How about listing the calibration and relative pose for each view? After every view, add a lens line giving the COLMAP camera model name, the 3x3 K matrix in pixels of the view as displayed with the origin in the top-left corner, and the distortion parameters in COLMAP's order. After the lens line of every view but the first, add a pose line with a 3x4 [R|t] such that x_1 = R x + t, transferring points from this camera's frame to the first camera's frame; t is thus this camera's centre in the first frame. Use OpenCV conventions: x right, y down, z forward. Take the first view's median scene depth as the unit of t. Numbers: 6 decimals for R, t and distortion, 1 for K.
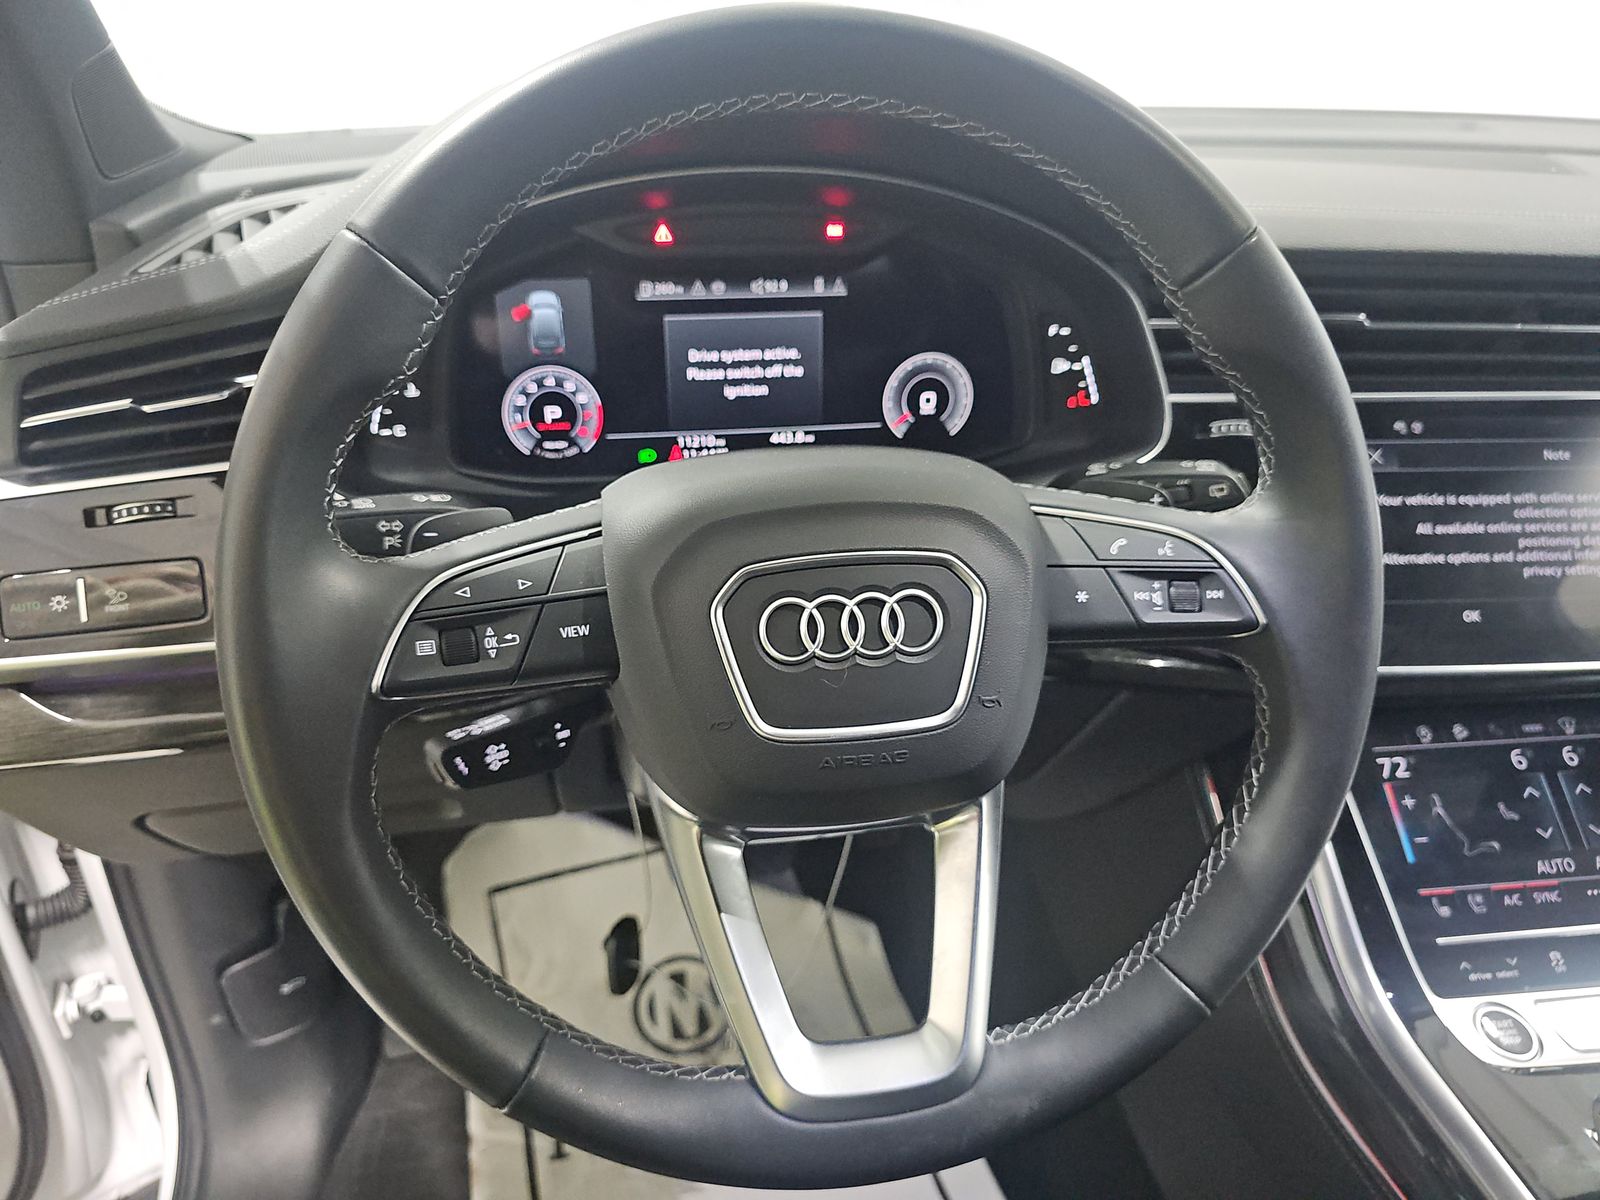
lens RADIAL K [[1048.5, 0, 805.1], [0, 1048.5, 603.6], [0, 0, 1]] dist [0.011020, -0.012343]
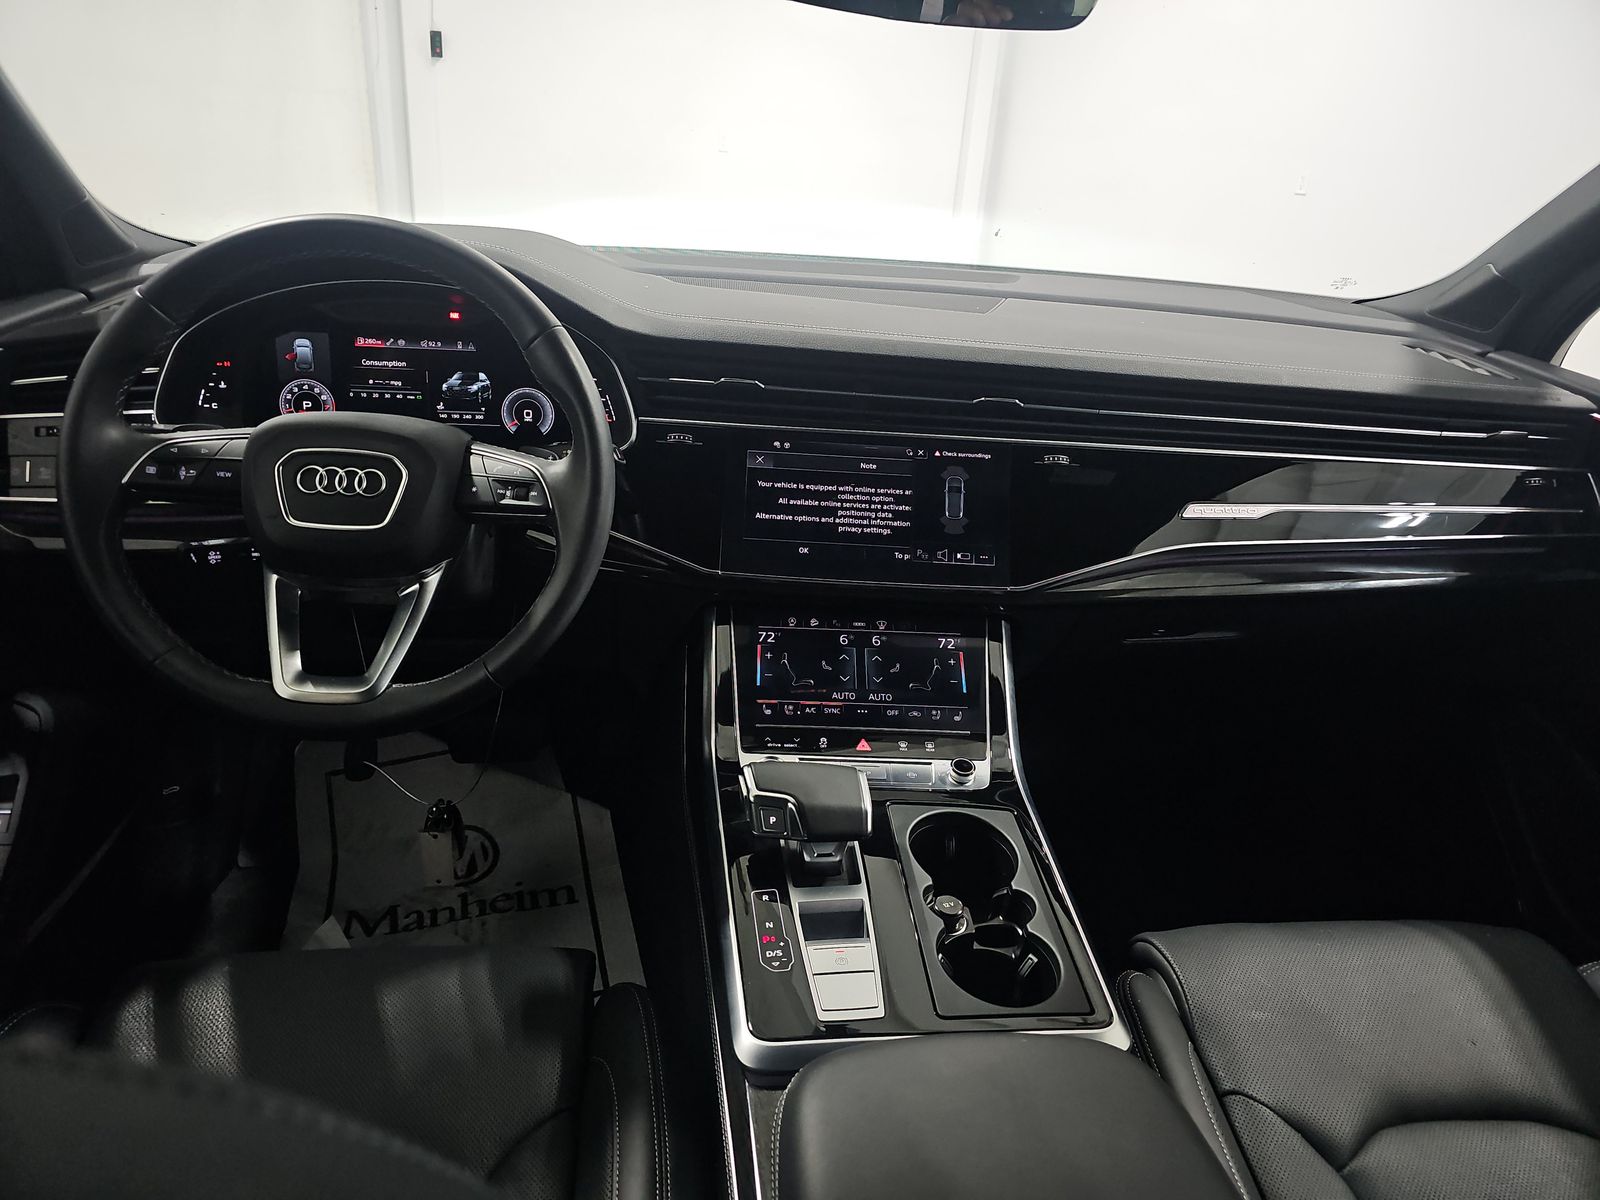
lens RADIAL K [[1048.5, 0, 801.4], [0, 1048.5, 589.9], [0, 0, 1]] dist [0.011020, -0.012343]
pose [[0.997351, 0.069481, -0.021507, 0.665736], [-0.071157, 0.993330, -0.090734, 0.237210], [0.015059, 0.092024, 0.995643, -0.752485]]
